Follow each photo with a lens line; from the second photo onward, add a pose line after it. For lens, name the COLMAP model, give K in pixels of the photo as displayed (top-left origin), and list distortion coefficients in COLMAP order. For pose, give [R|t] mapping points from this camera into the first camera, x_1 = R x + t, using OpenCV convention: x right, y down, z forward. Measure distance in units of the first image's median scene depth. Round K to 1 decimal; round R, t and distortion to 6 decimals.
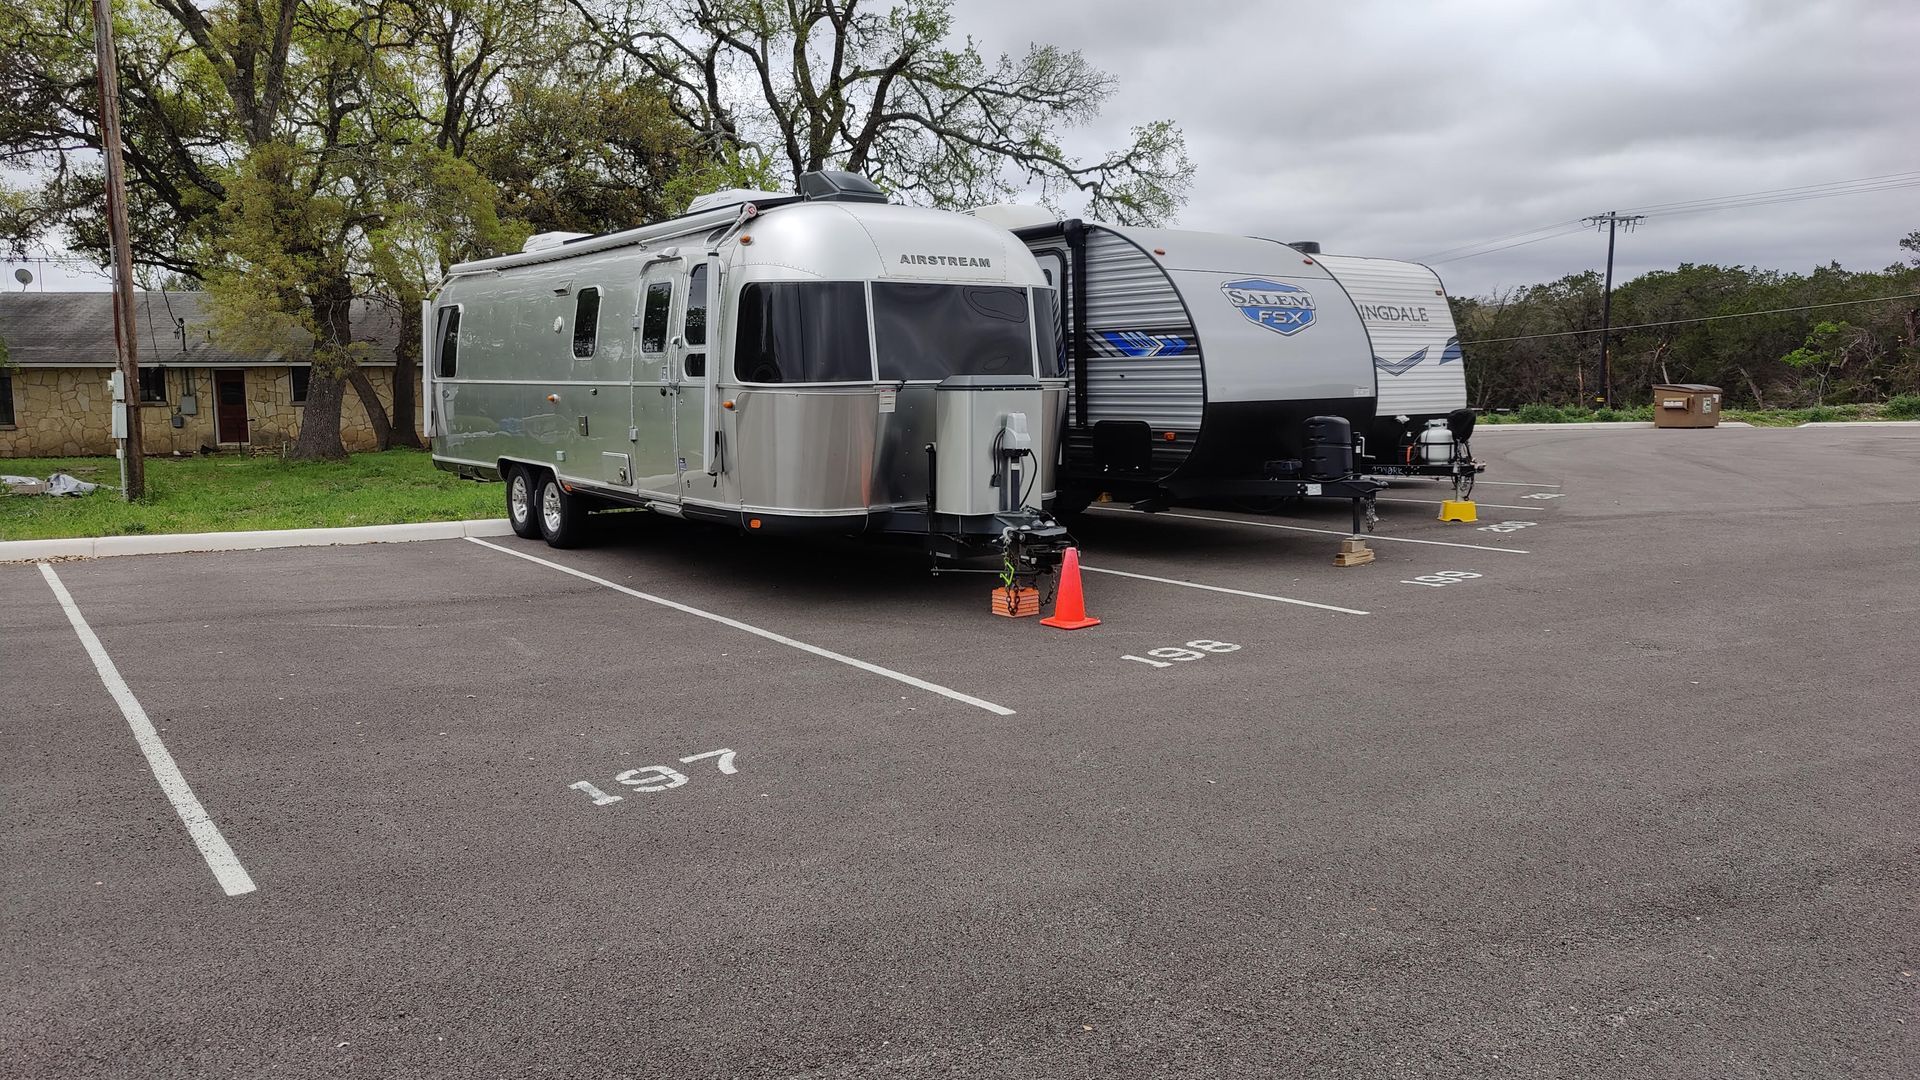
lens RADIAL K [[1361.3, 0, 960.0], [0, 1361.3, 540.0], [0, 0, 1]] dist [-0.025202, 0.000297]
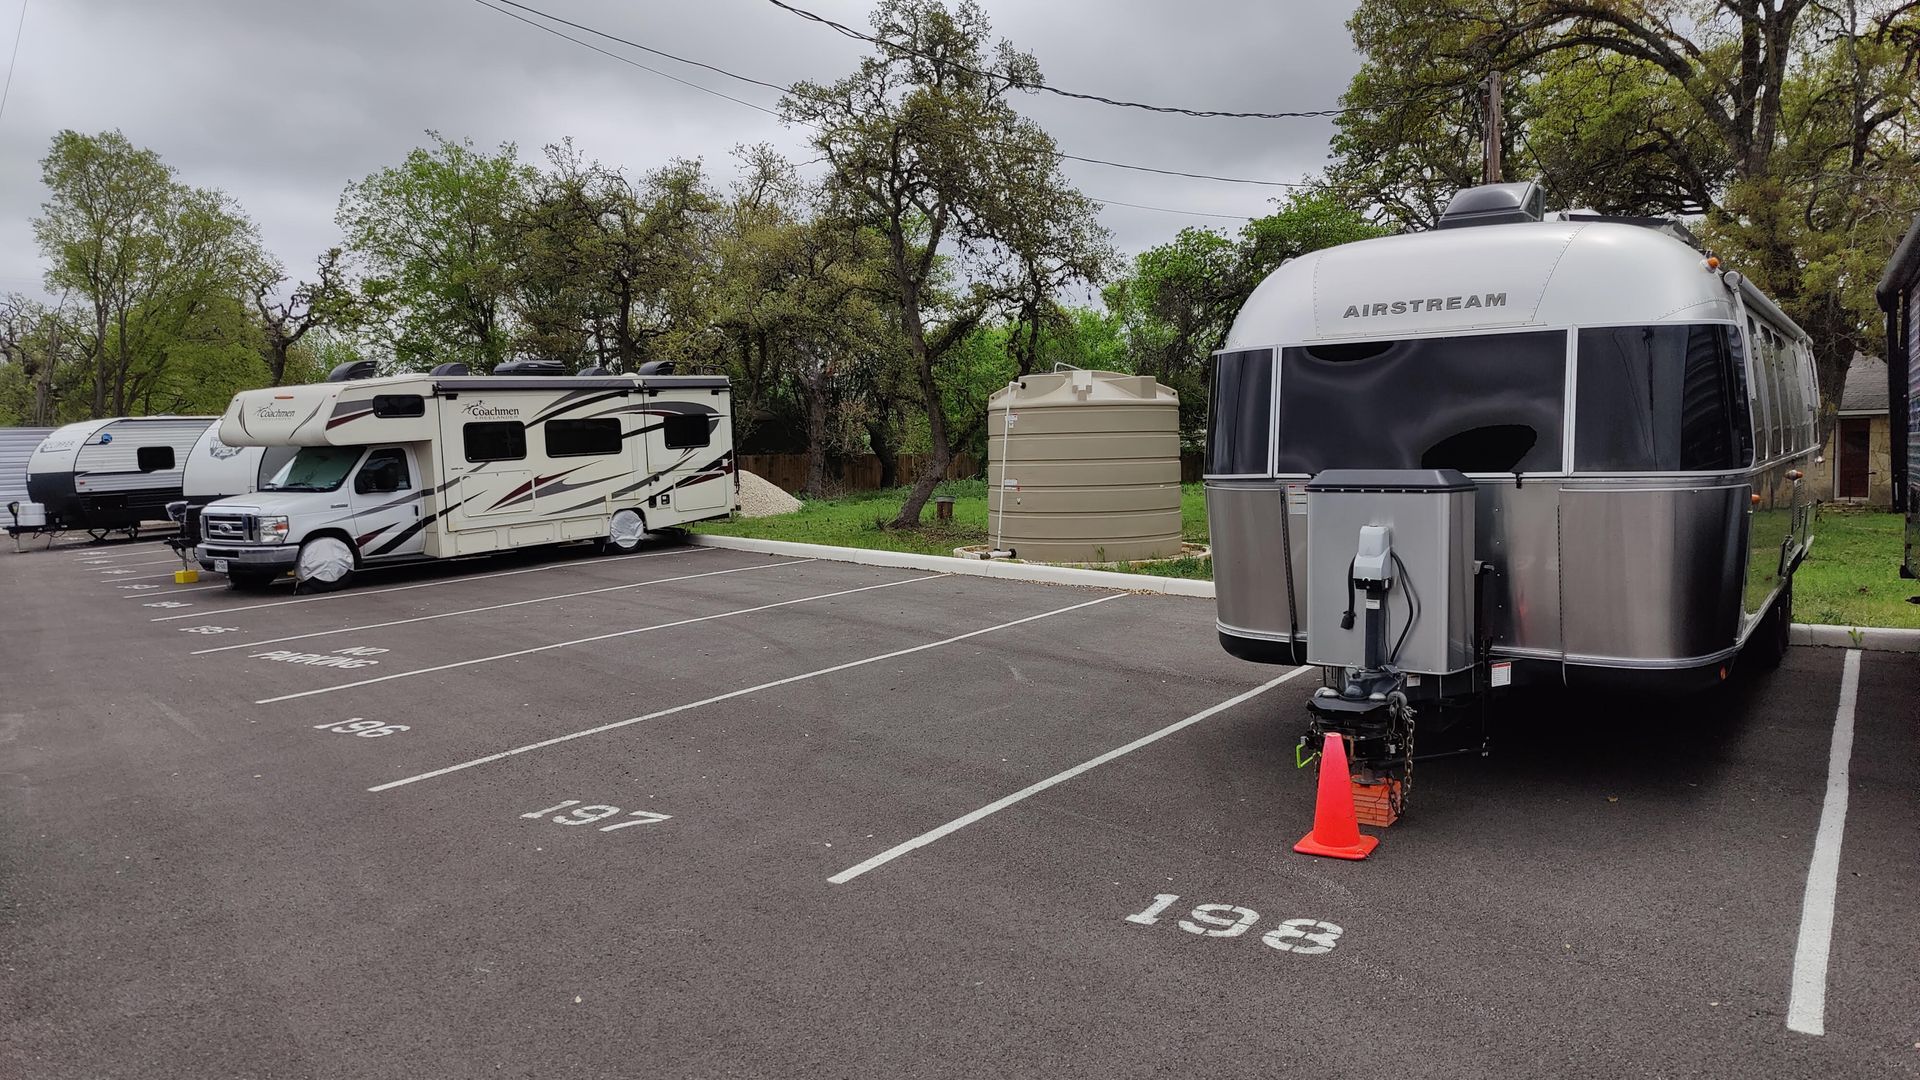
lens RADIAL K [[1322.2, 0, 937.7], [0, 1322.2, 532.9], [0, 0, 1]] dist [0.015988, 0.003979]
pose [[0.287056, 0.065732, -0.955656, 0.942714], [-0.097442, 0.994472, 0.039133, -0.144645], [0.952945, 0.081888, 0.291875, 0.911359]]
